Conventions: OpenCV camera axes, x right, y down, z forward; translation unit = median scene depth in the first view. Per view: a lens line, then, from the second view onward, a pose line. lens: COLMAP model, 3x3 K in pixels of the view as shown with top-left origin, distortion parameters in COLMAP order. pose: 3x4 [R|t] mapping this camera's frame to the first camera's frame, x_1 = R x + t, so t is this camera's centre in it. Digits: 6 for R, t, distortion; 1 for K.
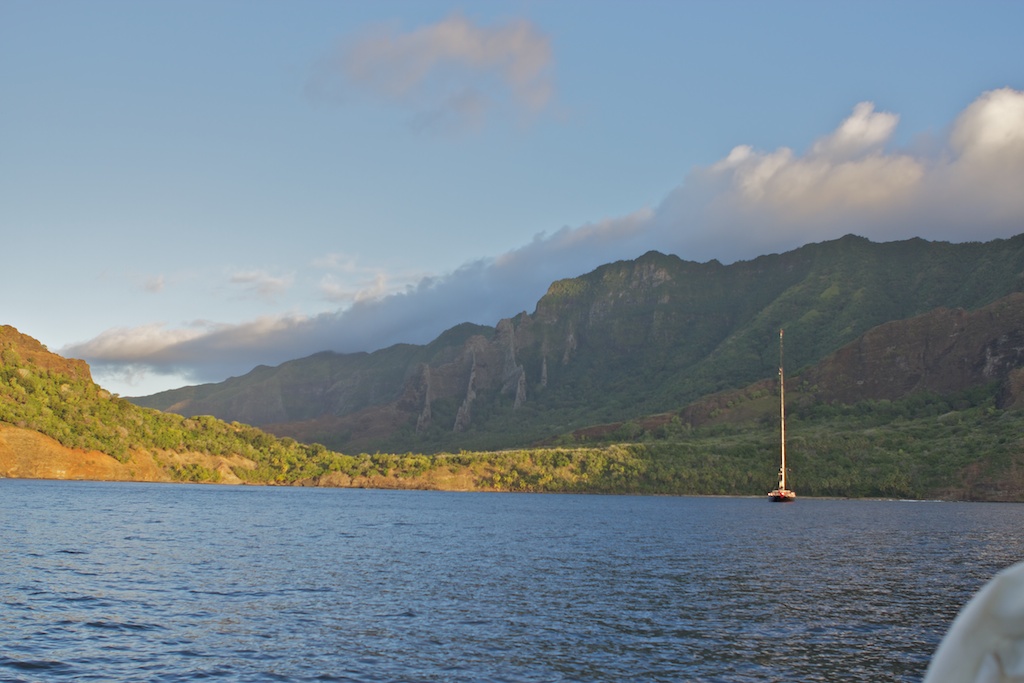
lens RADIAL K [[1181.7, 0, 512.0], [0, 1181.7, 341.5], [0, 0, 1]] dist [-0.096598, 0.000072]
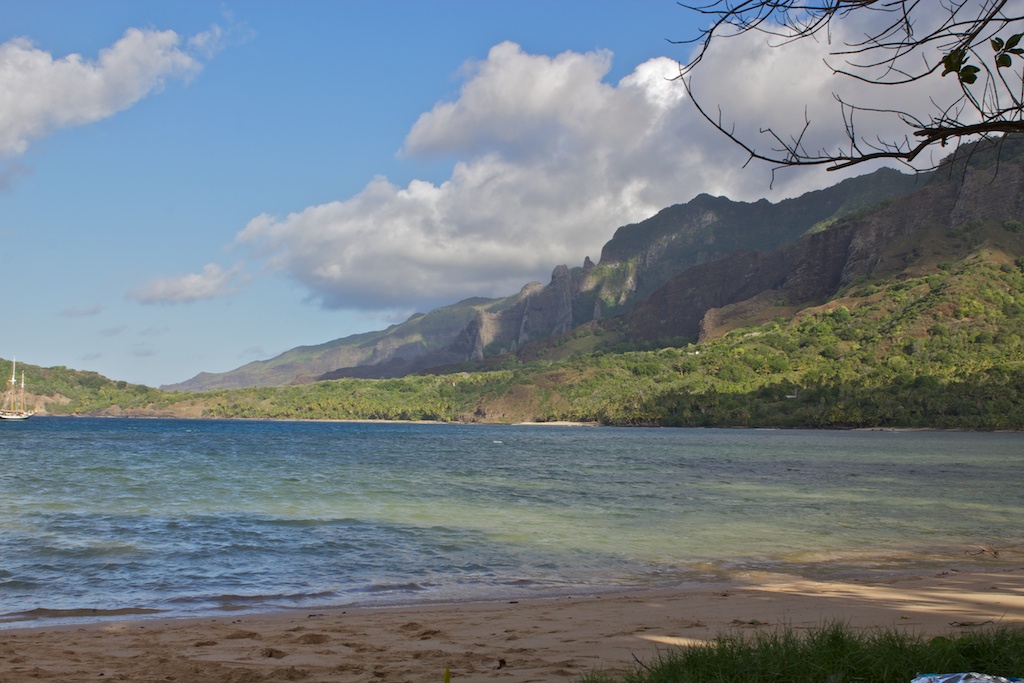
lens RADIAL K [[1181.7, 0, 512.0], [0, 1181.7, 341.5], [0, 0, 1]] dist [-0.096598, 0.000072]
pose [[0.966304, -0.028848, -0.255781, 0.231518], [0.042243, 0.998000, 0.047029, -0.002488], [0.253913, -0.056249, 0.965590, -0.063307]]
